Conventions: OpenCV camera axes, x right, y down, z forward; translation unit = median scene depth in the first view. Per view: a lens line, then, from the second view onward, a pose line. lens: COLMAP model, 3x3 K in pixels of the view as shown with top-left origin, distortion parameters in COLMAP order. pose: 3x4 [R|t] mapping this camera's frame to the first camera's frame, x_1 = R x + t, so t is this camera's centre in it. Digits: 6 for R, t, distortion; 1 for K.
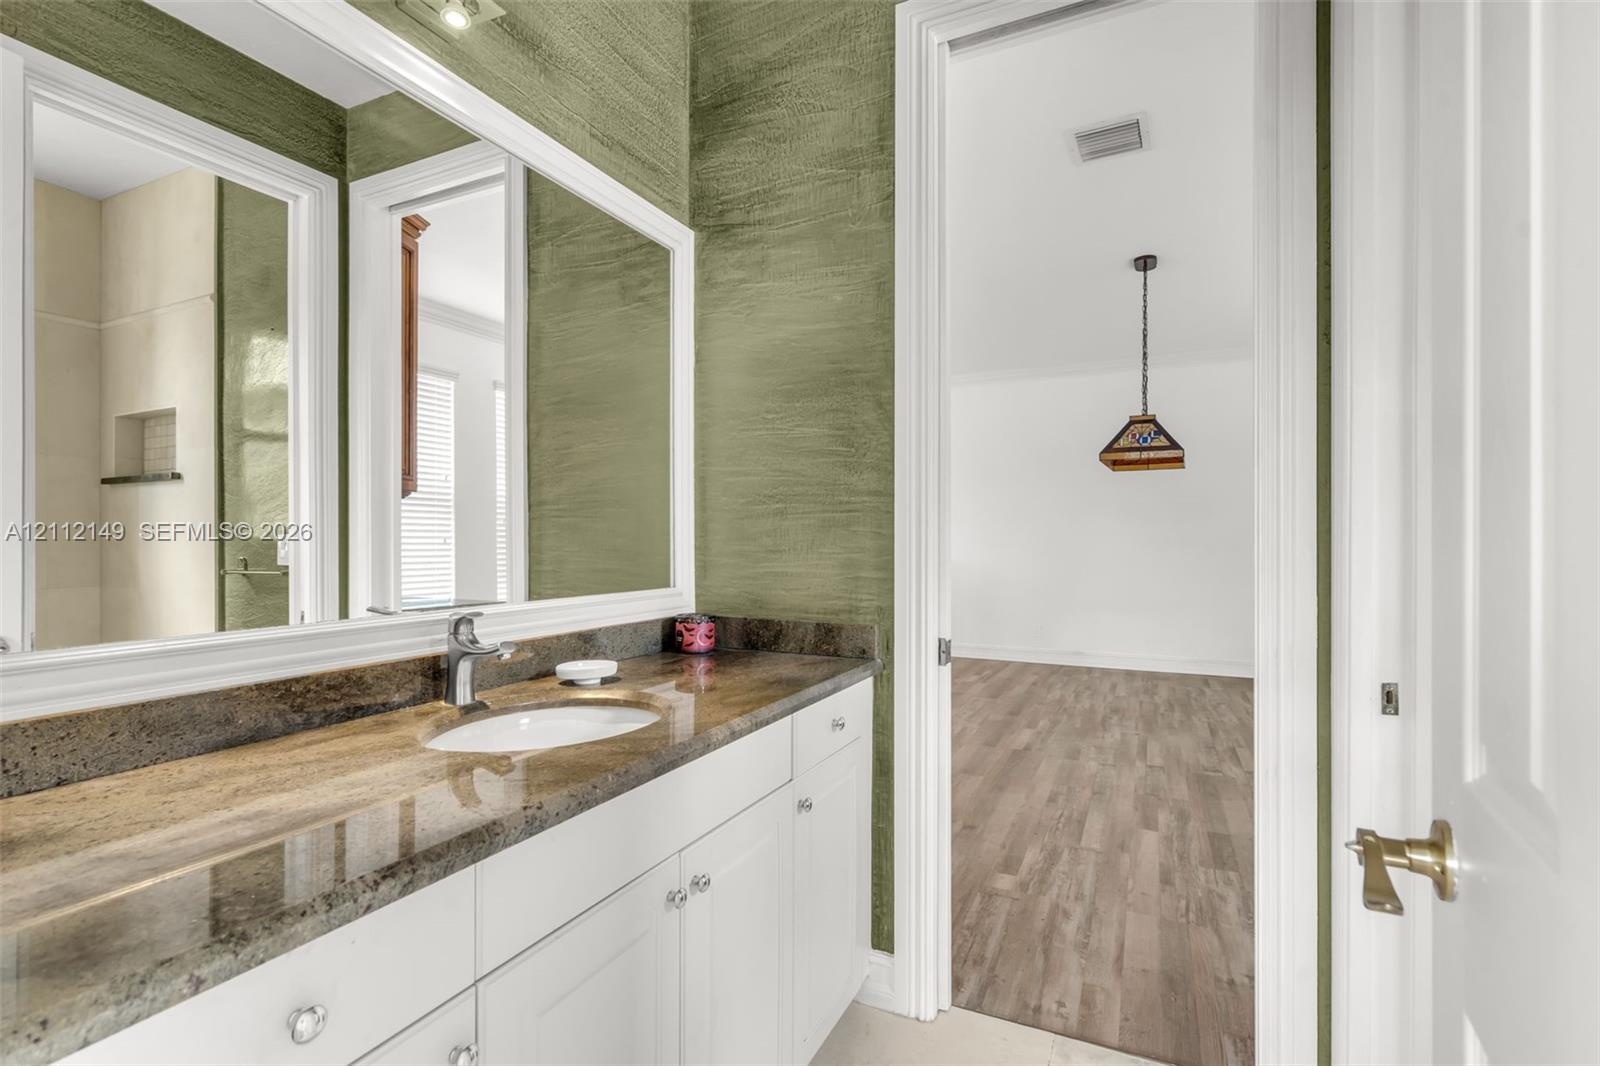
lens RADIAL K [[749.2, 0, 800.0], [0, 749.2, 533.0], [0, 0, 1]] dist [-0.001438, 0.000400]
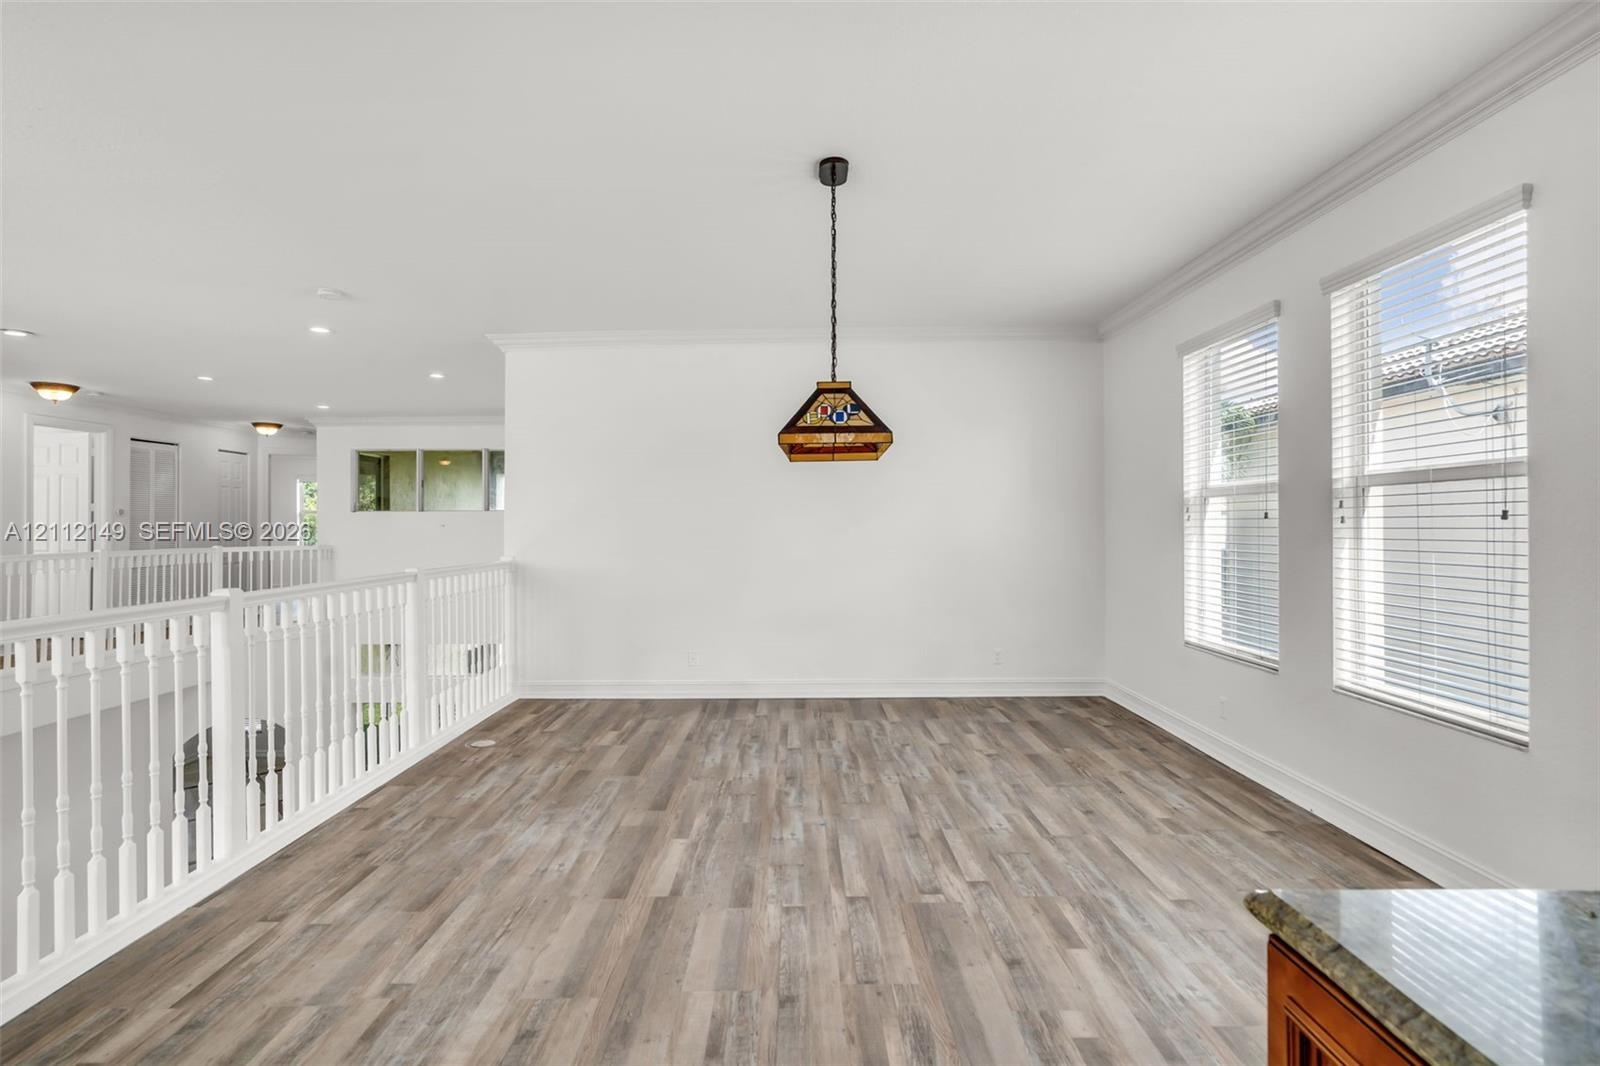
lens RADIAL K [[749.2, 0, 800.0], [0, 749.2, 533.0], [0, 0, 1]] dist [-0.001438, 0.000400]
pose [[0.902804, -0.010316, 0.429927, 0.127927], [0.003705, 0.999862, 0.016211, -0.028192], [-0.430035, -0.013042, 0.902718, 0.382115]]
